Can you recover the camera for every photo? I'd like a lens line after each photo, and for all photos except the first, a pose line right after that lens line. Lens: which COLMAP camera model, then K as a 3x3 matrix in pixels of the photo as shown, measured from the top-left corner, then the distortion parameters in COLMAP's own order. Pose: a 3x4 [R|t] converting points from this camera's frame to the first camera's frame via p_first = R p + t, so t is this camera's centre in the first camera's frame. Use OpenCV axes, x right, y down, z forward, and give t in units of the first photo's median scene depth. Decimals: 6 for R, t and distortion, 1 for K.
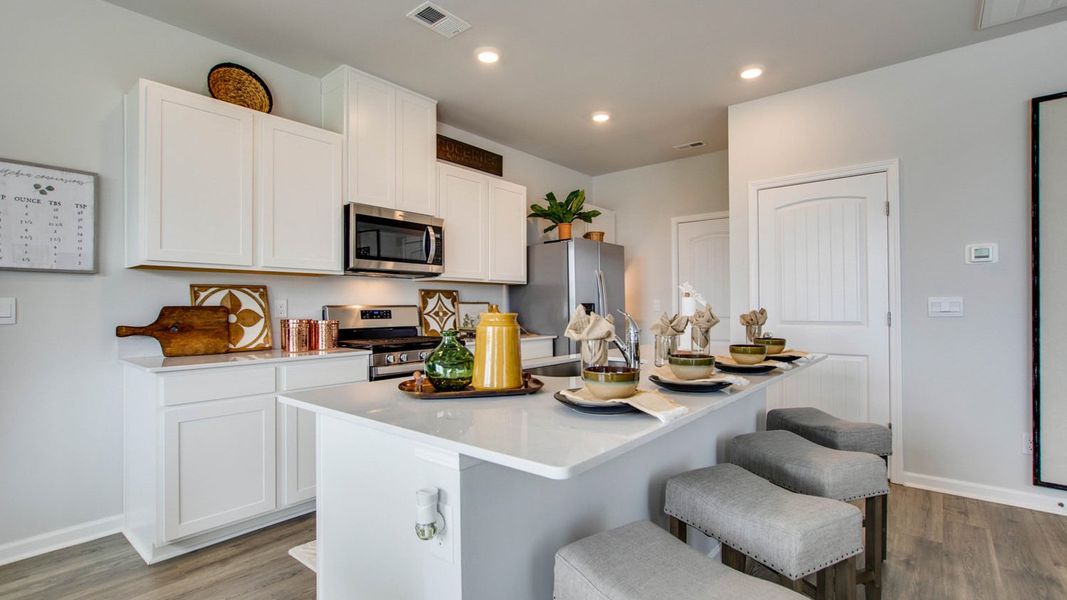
lens RADIAL K [[492.3, 0, 533.5], [0, 492.3, 300.0], [0, 0, 1]] dist [-0.005077, -0.000584]
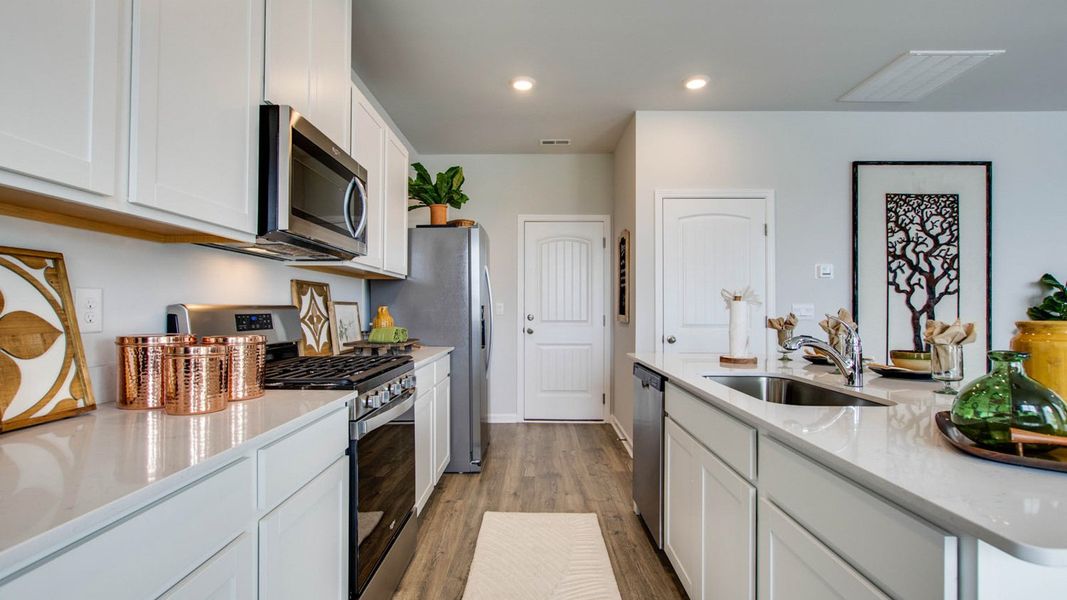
lens RADIAL K [[493.9, 0, 533.5], [0, 493.9, 300.0], [0, 0, 1]] dist [0.000188, 0.000298]
pose [[0.775066, 0.018934, 0.631596, -0.442448], [-0.015012, 0.999821, -0.011550, 0.007023], [-0.631702, -0.000530, 0.775211, 0.394679]]
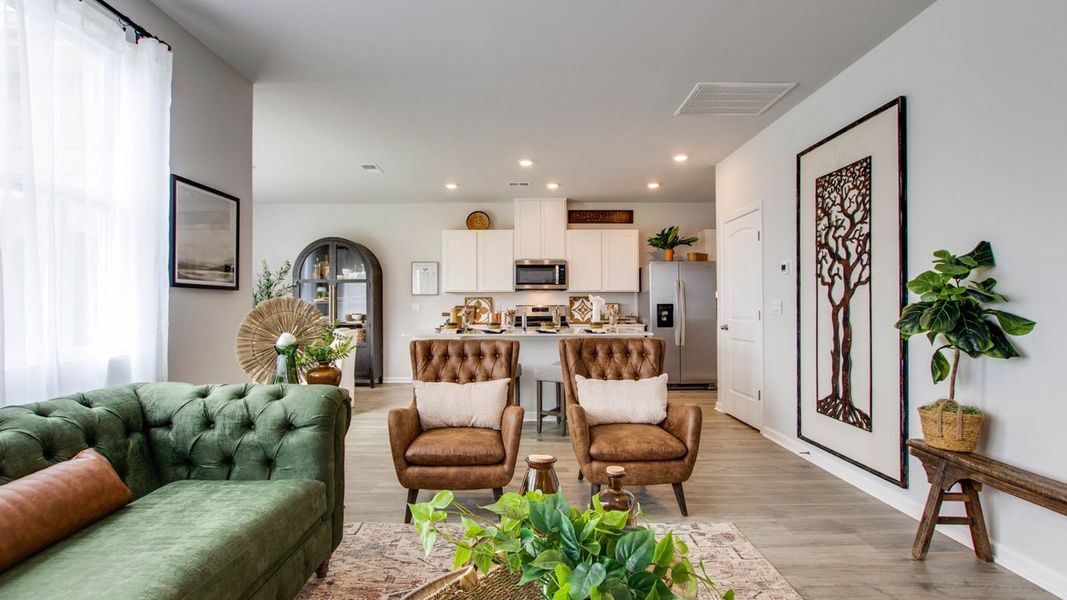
lens RADIAL K [[492.3, 0, 533.5], [0, 492.3, 300.0], [0, 0, 1]] dist [-0.005077, -0.000584]
pose [[0.646051, -0.007662, -0.763255, 1.275940], [0.010201, 0.999947, -0.001403, -0.009243], [0.763226, -0.006880, 0.646095, -0.360966]]
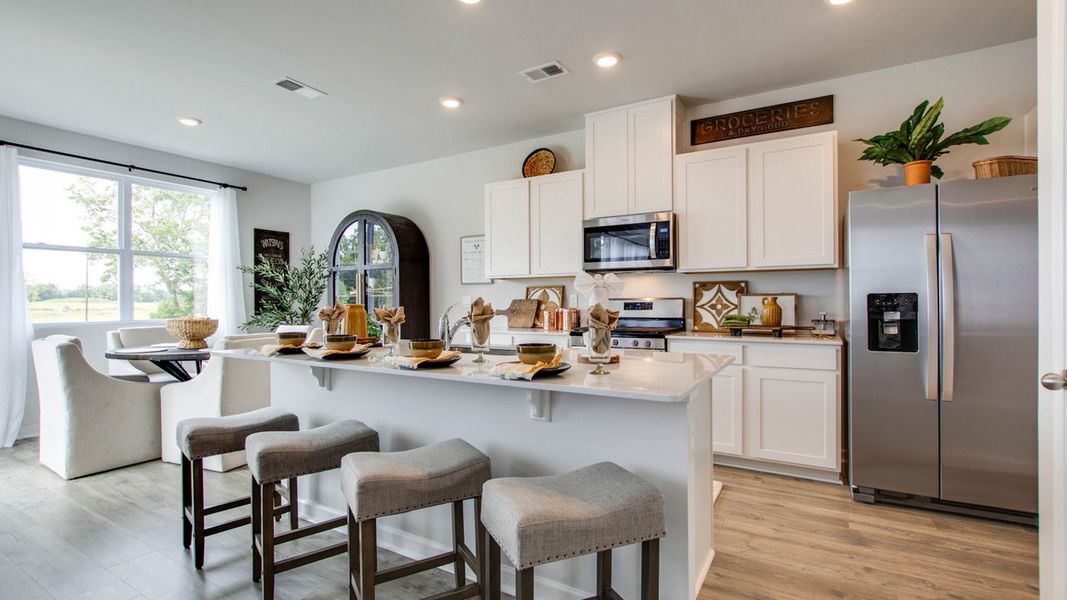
lens RADIAL K [[493.9, 0, 533.5], [0, 493.9, 300.0], [0, 0, 1]] dist [0.000188, 0.000298]
pose [[0.157003, 0.001683, -0.987597, 0.818844], [0.017458, 0.999838, 0.004479, 0.005768], [0.987444, -0.017944, 0.156948, 0.597591]]
